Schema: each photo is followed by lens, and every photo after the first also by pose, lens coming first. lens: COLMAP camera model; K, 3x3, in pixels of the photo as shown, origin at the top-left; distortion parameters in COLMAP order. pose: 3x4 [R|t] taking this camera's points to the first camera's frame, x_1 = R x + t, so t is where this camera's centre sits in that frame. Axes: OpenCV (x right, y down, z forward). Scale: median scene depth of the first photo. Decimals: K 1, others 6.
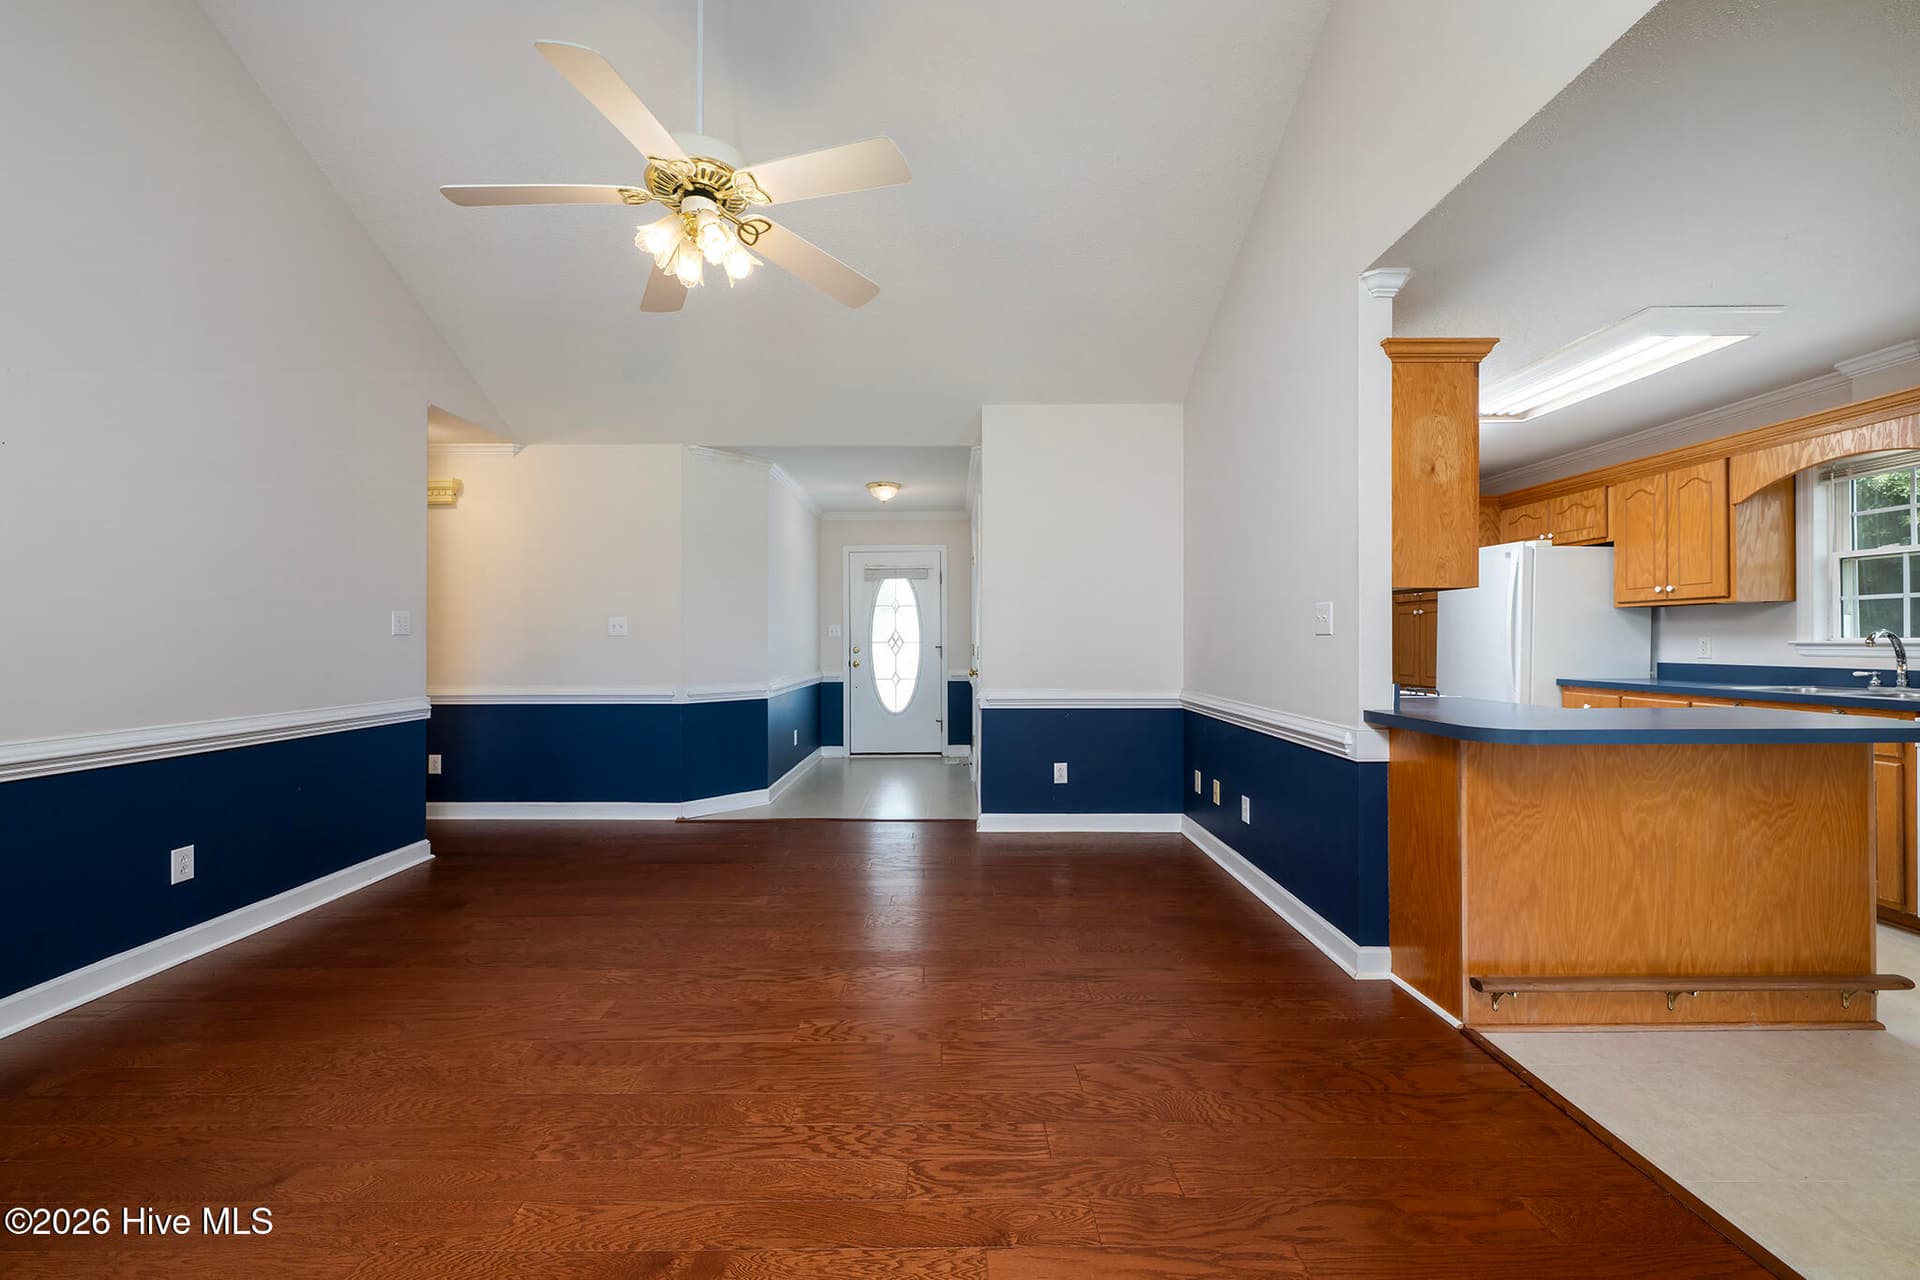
lens RADIAL K [[766.8, 0, 959.6], [0, 766.8, 640.7], [0, 0, 1]] dist [-0.000106, 0.000425]
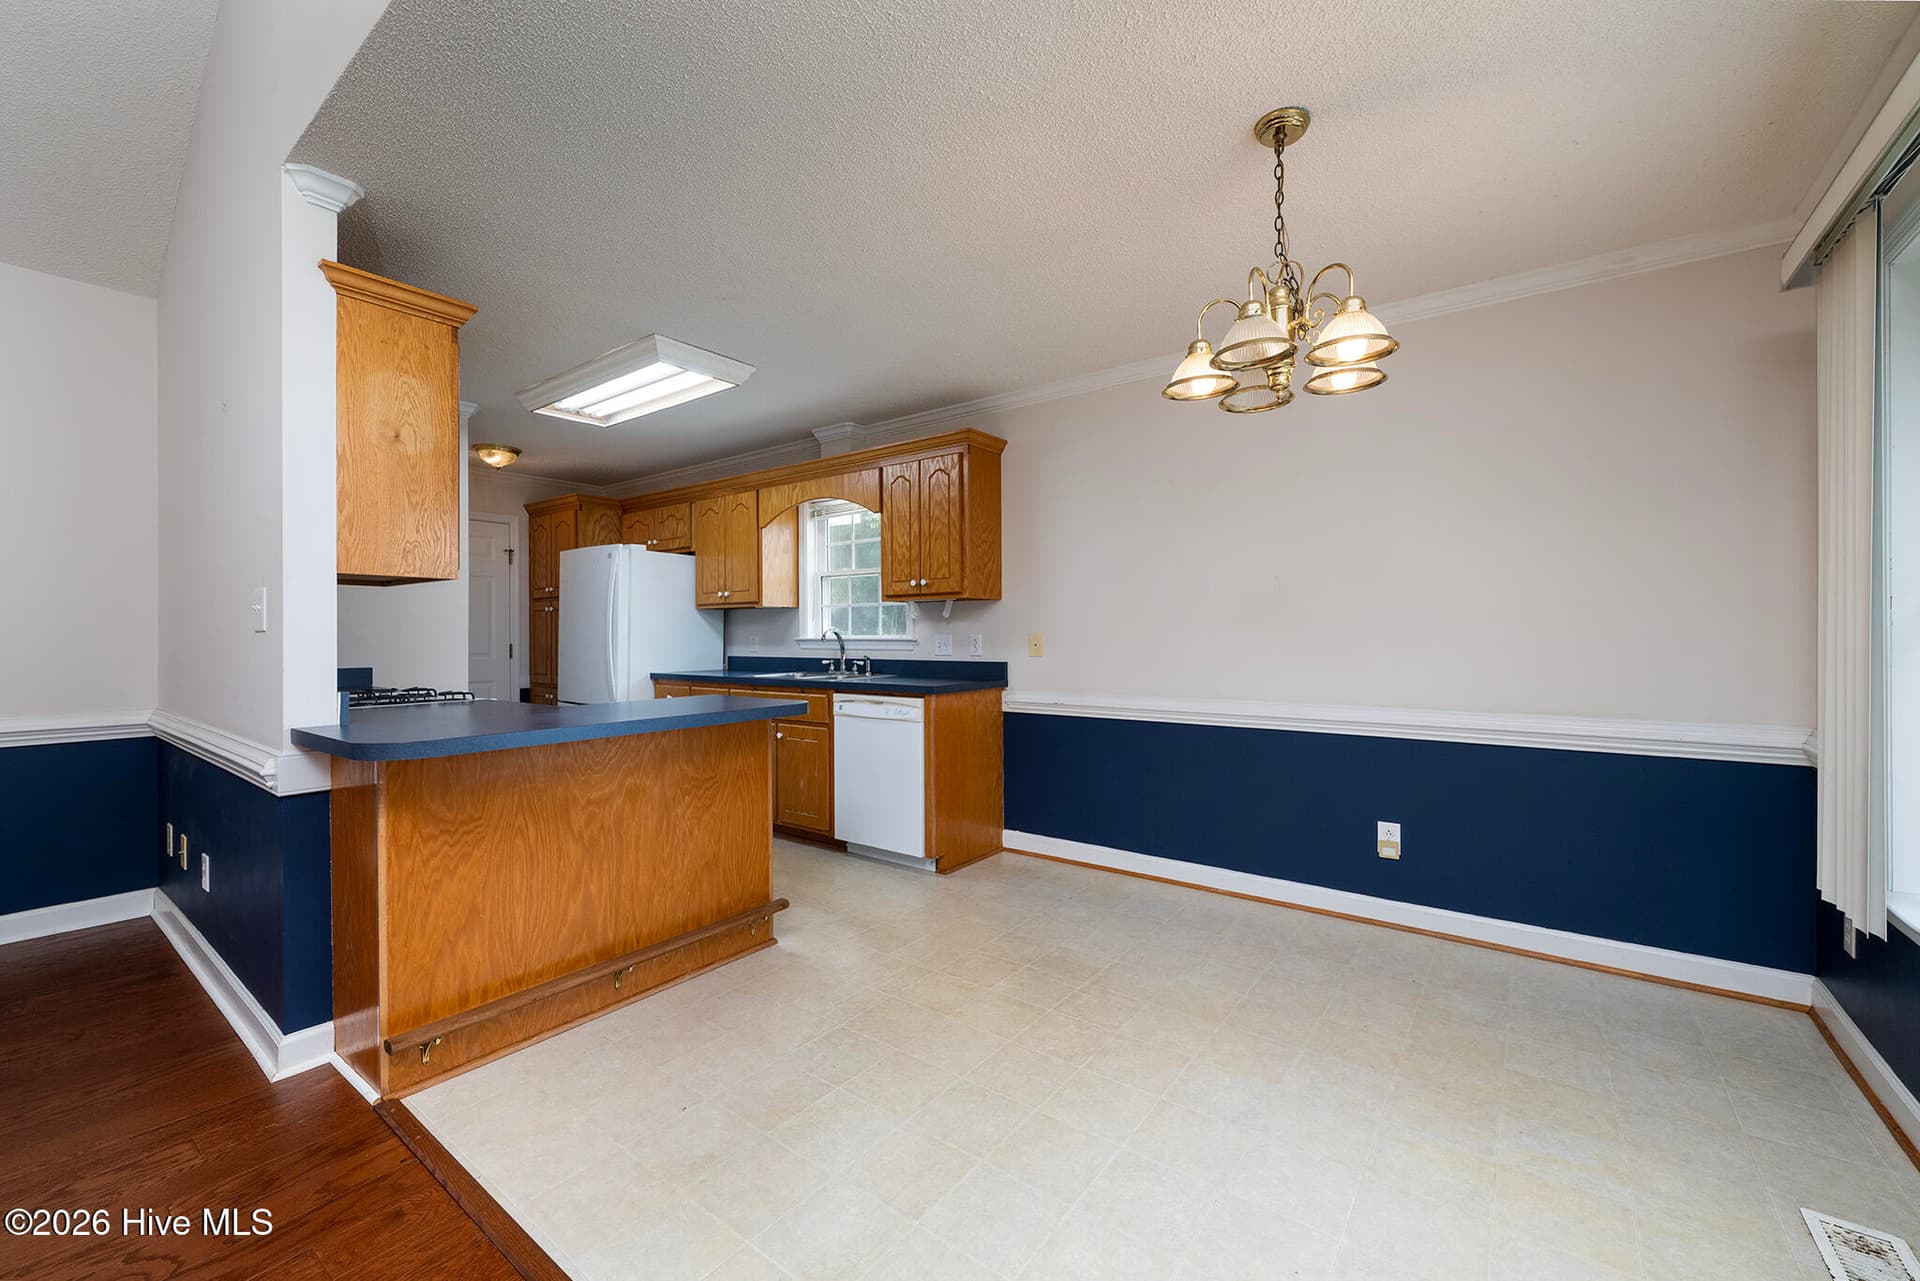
lens RADIAL K [[766.8, 0, 958.4], [0, 766.8, 639.2], [0, 0, 1]] dist [-0.000106, 0.000425]
pose [[0.603443, -0.003721, 0.797397, 0.314990], [0.003018, 0.999993, 0.002382, 0.000359], [-0.797400, 0.000969, 0.603450, -0.006369]]
